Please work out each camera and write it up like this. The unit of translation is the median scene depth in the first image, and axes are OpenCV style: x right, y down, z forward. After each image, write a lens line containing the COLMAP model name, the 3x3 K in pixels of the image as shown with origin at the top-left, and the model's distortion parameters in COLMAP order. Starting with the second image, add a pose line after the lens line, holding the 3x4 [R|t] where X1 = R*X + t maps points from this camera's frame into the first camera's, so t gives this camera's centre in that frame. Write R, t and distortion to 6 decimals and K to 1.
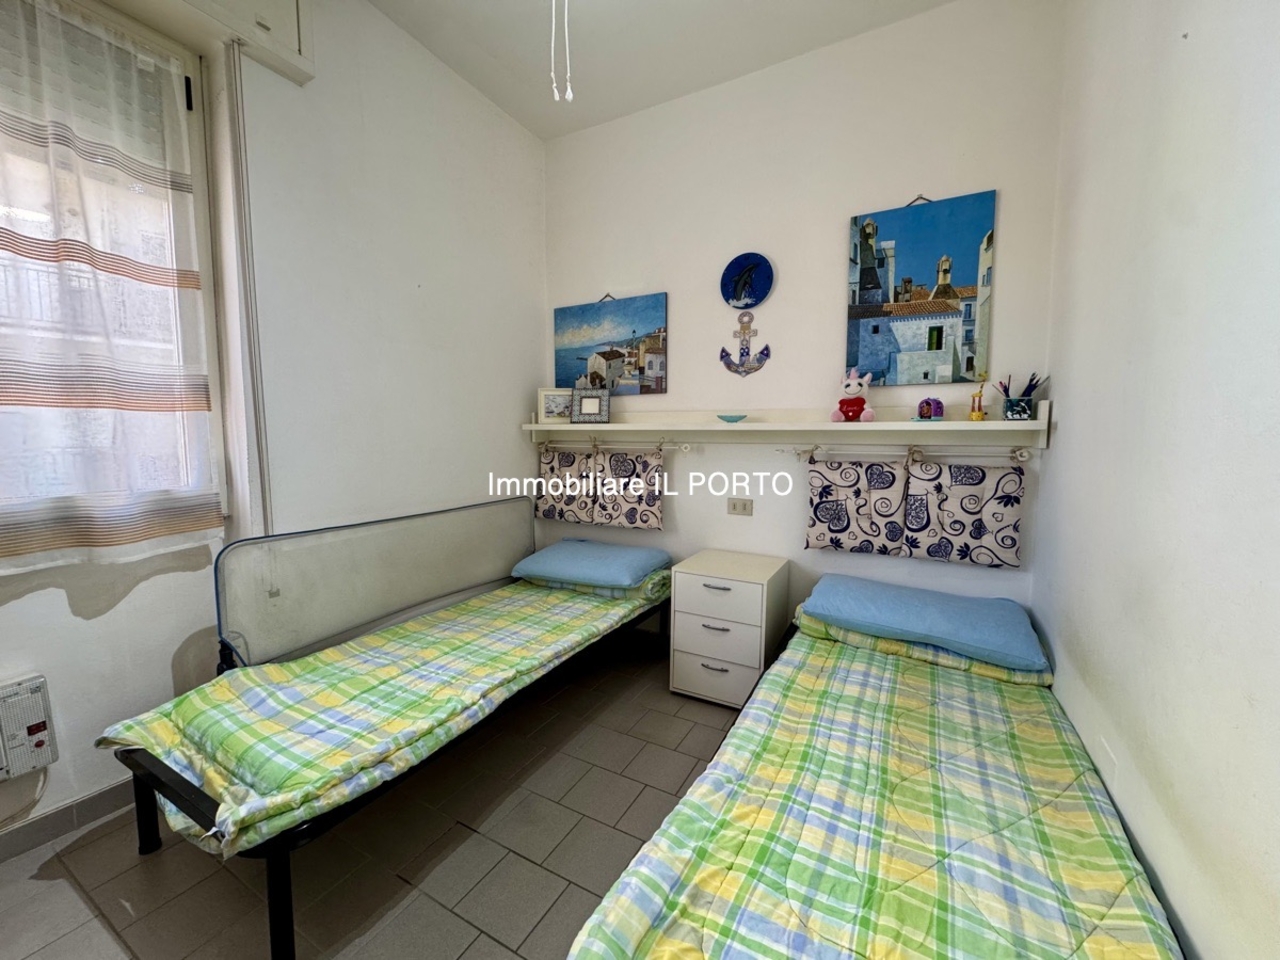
lens RADIAL K [[510.0, 0, 638.1], [0, 510.0, 481.8], [0, 0, 1]] dist [-0.008101, 0.001155]
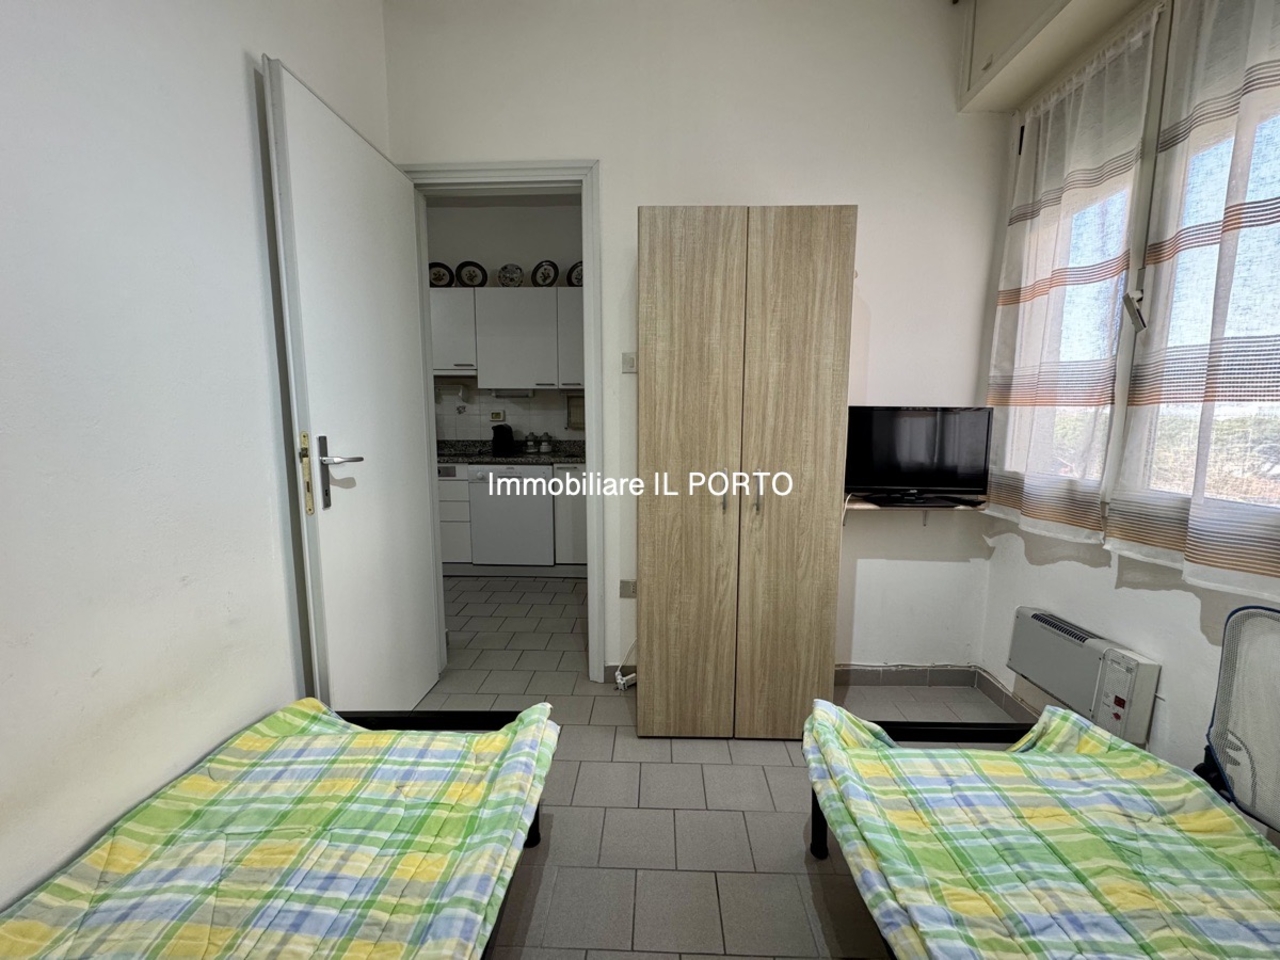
lens RADIAL K [[510.0, 0, 643.0], [0, 510.0, 483.4], [0, 0, 1]] dist [-0.008101, 0.001155]
pose [[-0.891428, 0.051889, -0.450182, 0.259176], [-0.041650, 0.979836, 0.195412, -0.195788], [0.451244, 0.192946, -0.871292, 1.920182]]
